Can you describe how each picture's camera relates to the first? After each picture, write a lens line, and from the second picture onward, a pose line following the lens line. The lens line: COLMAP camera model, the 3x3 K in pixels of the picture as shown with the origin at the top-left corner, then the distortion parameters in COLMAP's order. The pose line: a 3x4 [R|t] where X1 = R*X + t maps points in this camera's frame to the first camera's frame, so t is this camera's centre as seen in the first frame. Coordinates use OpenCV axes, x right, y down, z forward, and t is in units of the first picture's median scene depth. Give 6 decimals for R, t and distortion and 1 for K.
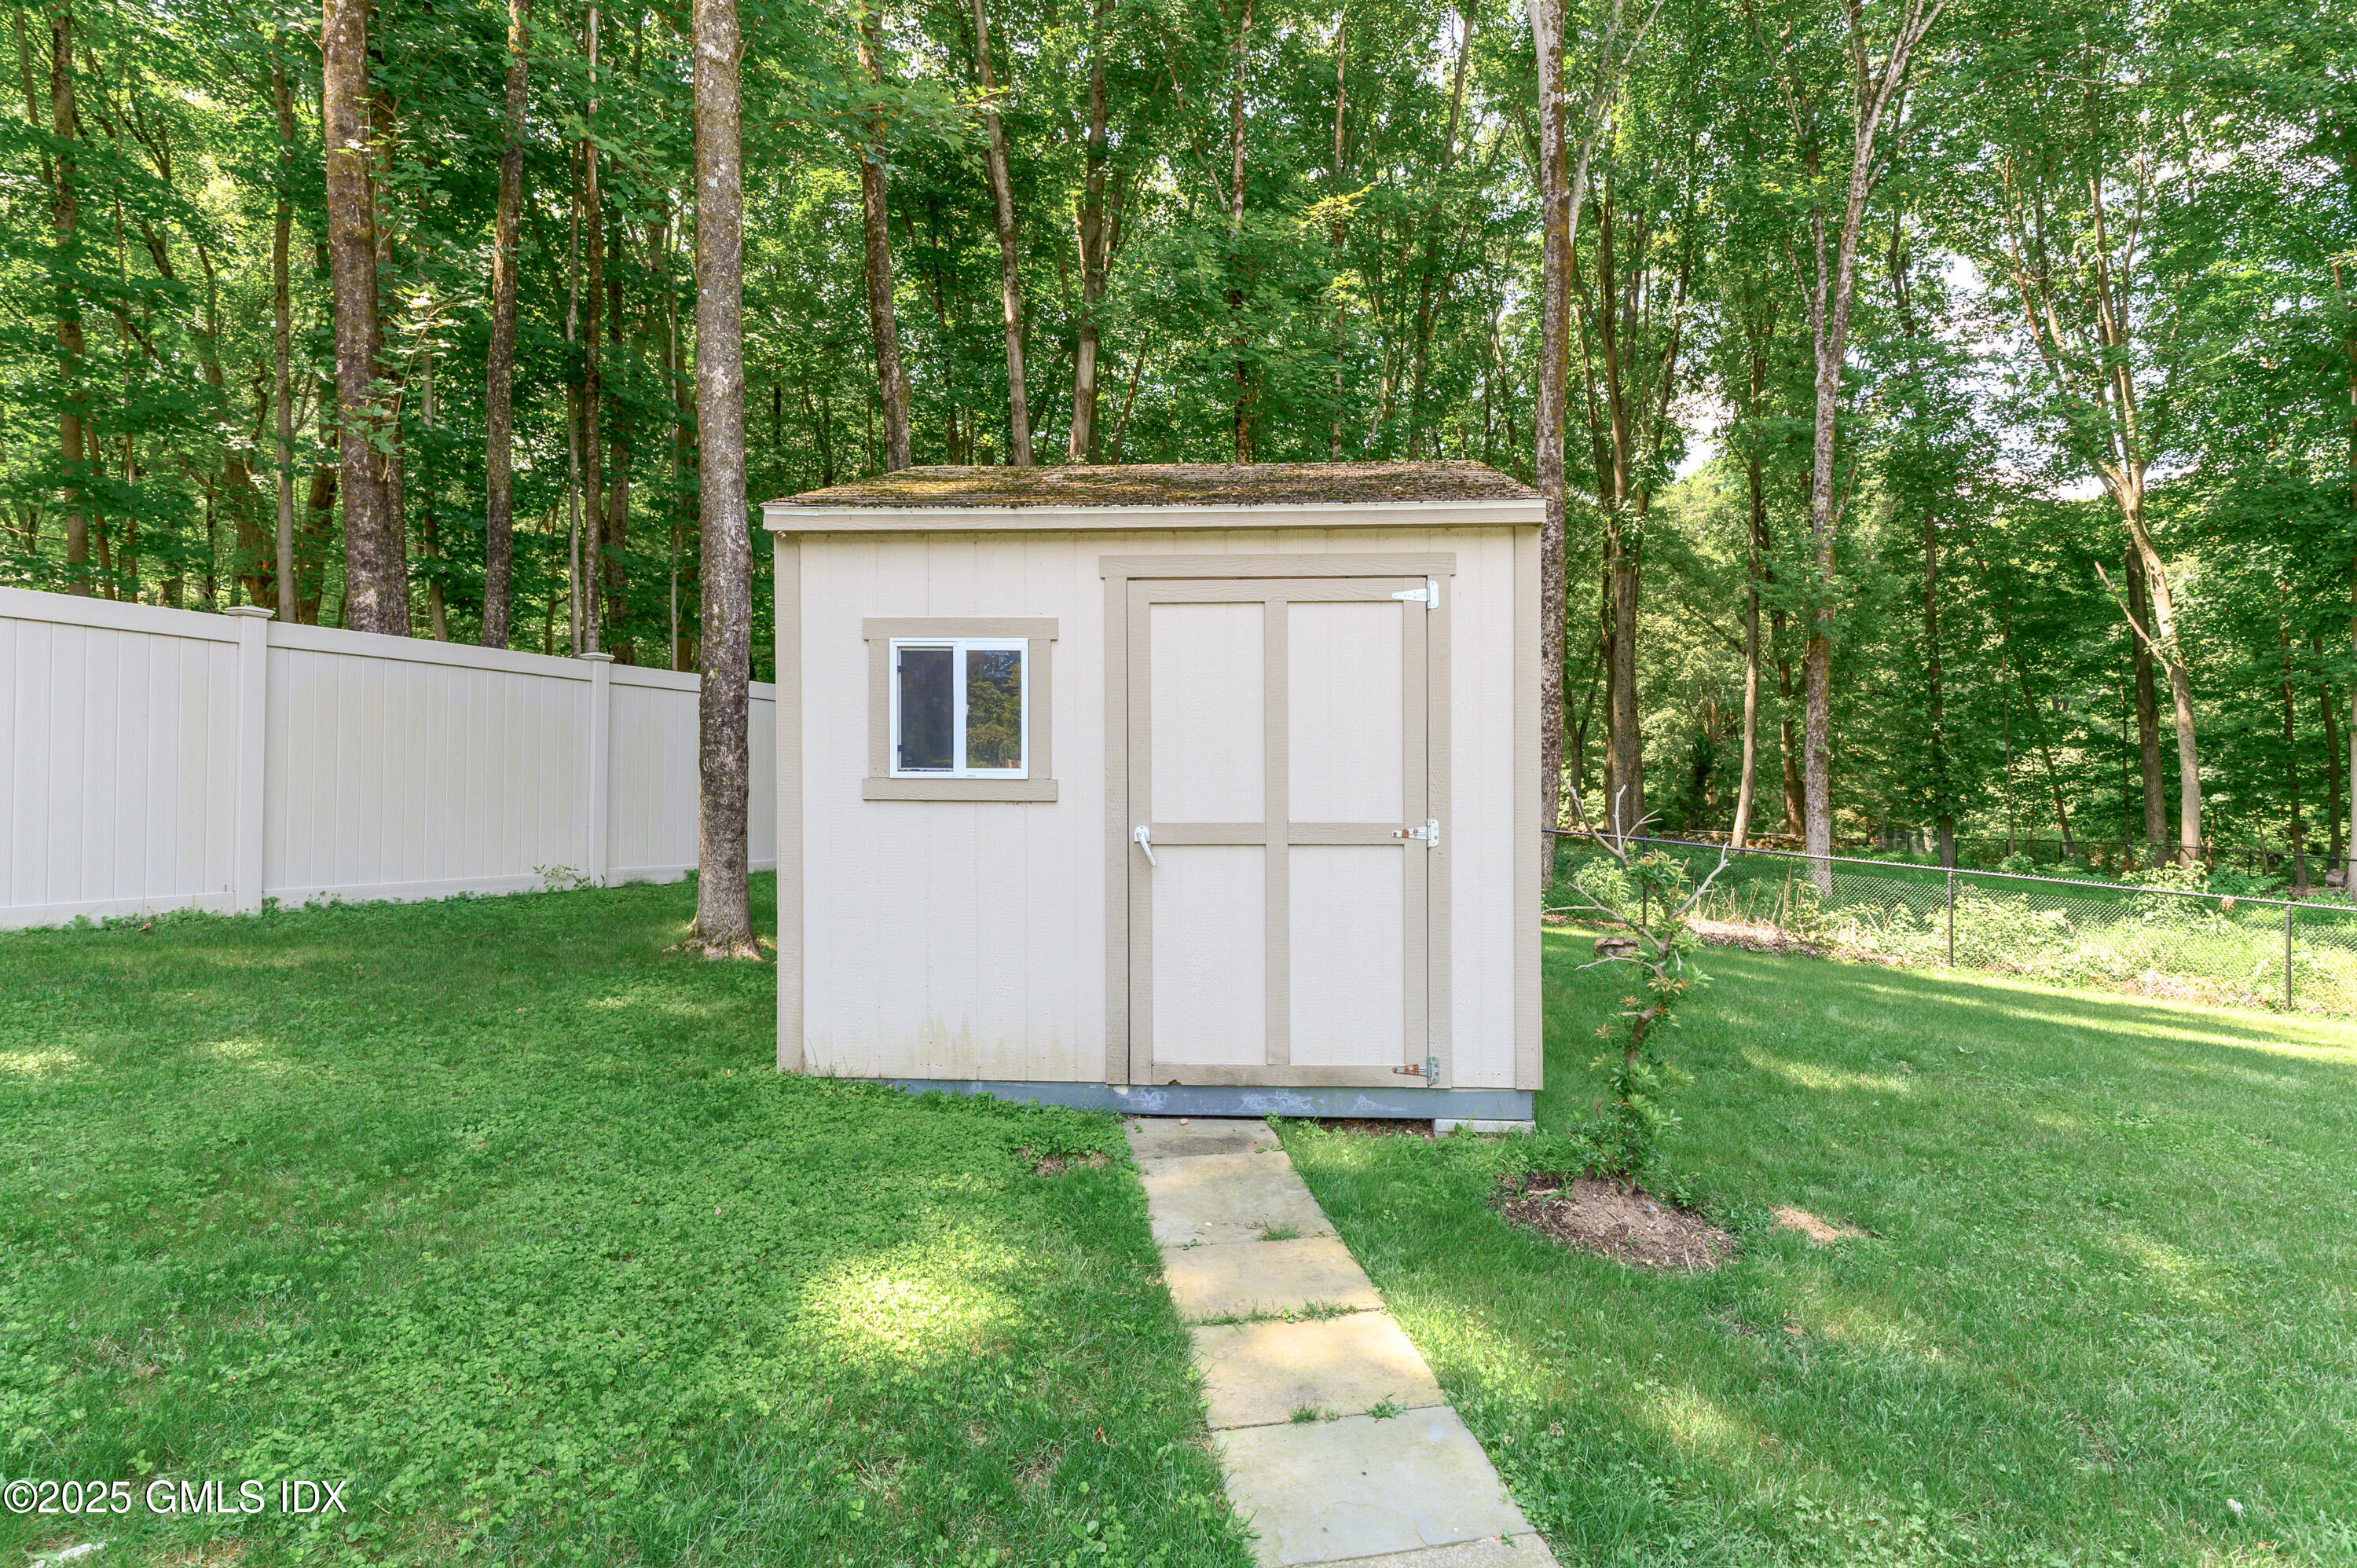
lens RADIAL K [[1167.4, 0, 1224.8], [0, 1167.4, 796.9], [0, 0, 1]] dist [0.000781, 0.000438]
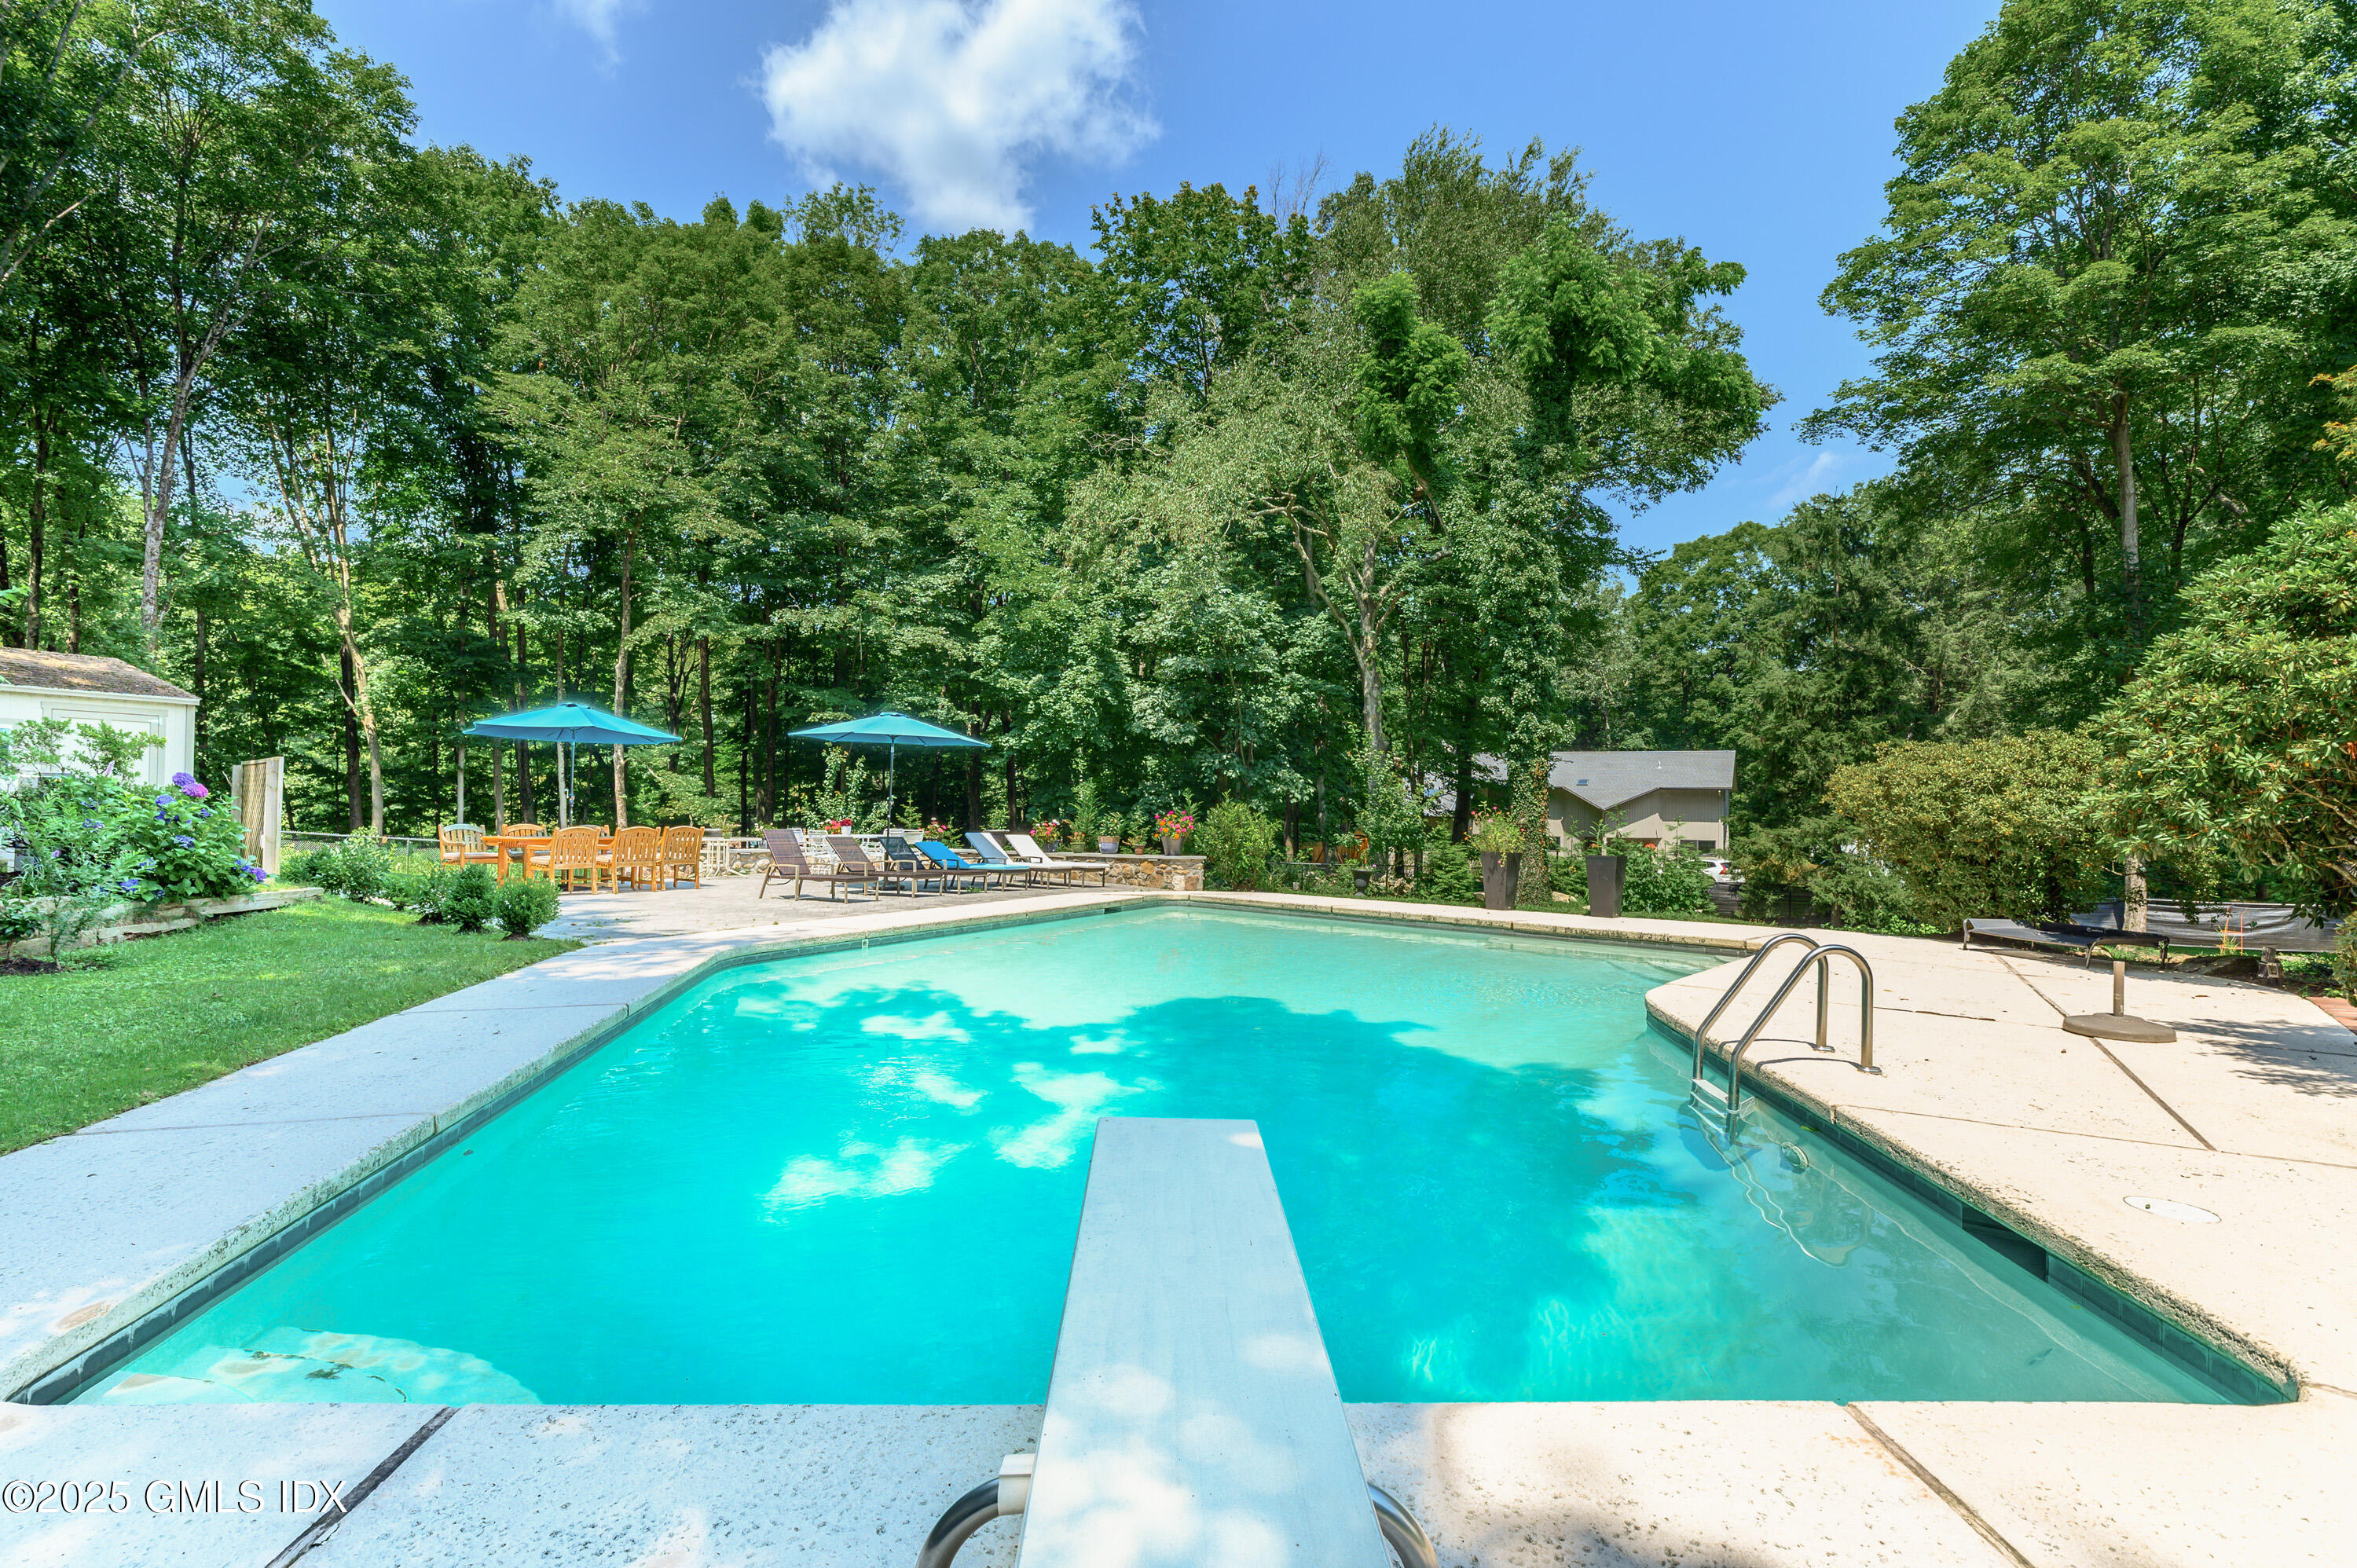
lens RADIAL K [[1149.0, 0, 1182.2], [0, 1149.0, 771.2], [0, 0, 1]] dist [0.003791, 0.000506]
pose [[0.272250, 0.030490, 0.961743, -0.360523], [0.015613, 0.999226, -0.036098, 0.023436], [-0.962100, 0.024844, 0.271563, -0.450379]]
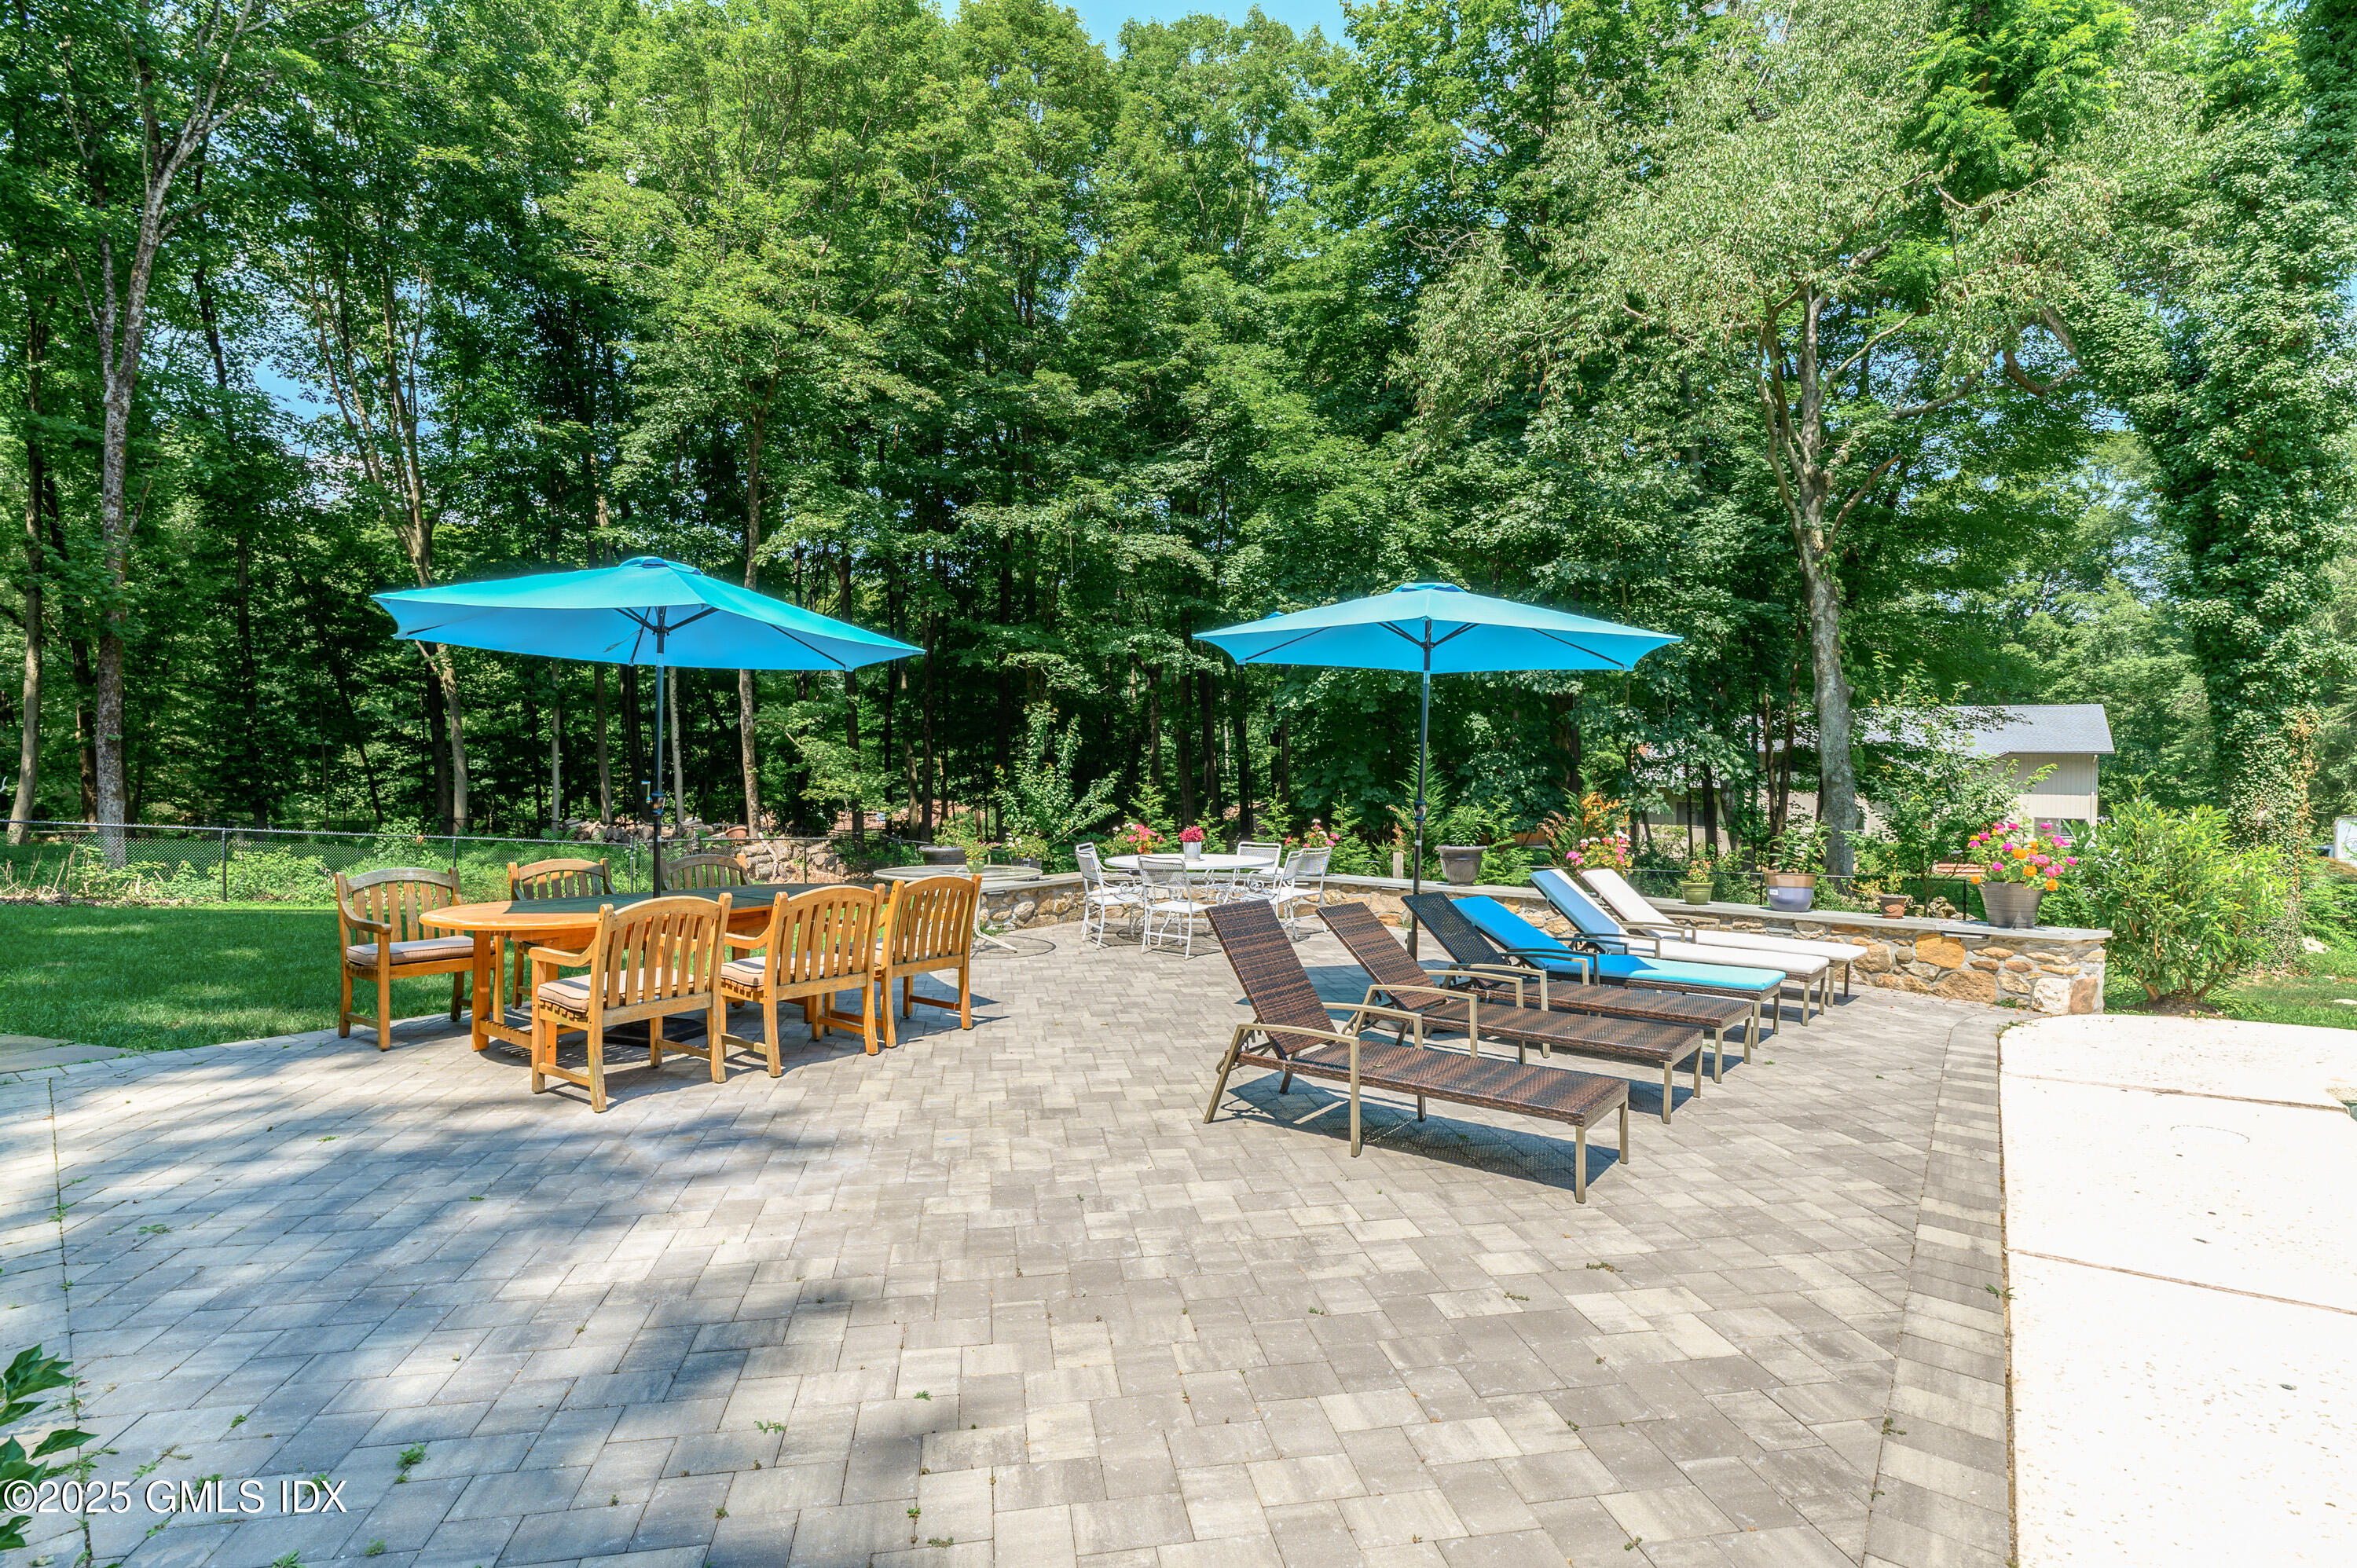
lens RADIAL K [[1149.0, 0, 1182.2], [0, 1149.0, 771.2], [0, 0, 1]] dist [0.003791, 0.000506]
pose [[0.357226, -0.000015, 0.934018, -0.087260], [0.017543, 0.999824, -0.006693, 0.009486], [-0.933853, 0.018777, 0.357163, -0.198002]]
